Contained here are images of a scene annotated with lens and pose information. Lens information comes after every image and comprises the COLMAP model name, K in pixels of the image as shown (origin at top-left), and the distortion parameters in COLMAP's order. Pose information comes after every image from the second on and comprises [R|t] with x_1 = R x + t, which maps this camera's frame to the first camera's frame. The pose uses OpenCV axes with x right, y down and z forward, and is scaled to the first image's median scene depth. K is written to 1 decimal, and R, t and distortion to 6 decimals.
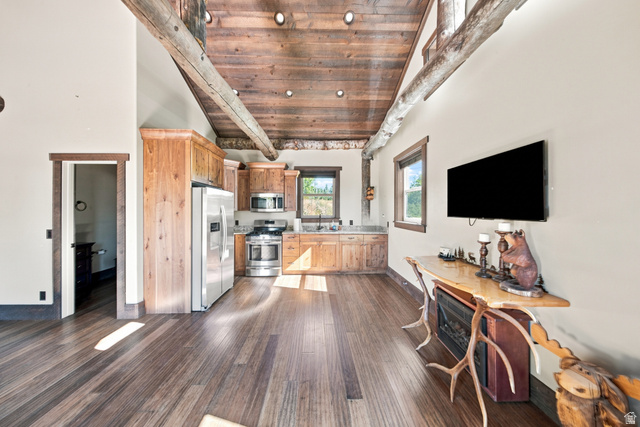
lens RADIAL K [[196.8, 0, 319.9], [0, 196.8, 212.1], [0, 0, 1]] dist [-0.000166, -0.000015]
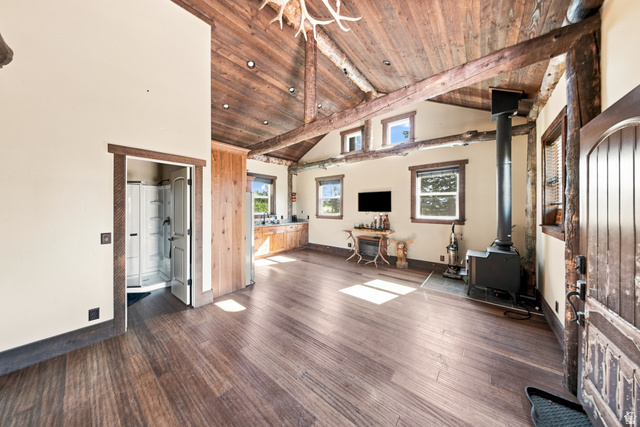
lens RADIAL K [[196.8, 0, 324.3], [0, 196.8, 208.6], [0, 0, 1]] dist [-0.000166, -0.000015]
pose [[0.647695, -0.002843, 0.761894, -1.106462], [0.005448, 0.999985, -0.000900, -0.008713], [-0.761880, 0.004734, 0.647701, -0.213035]]
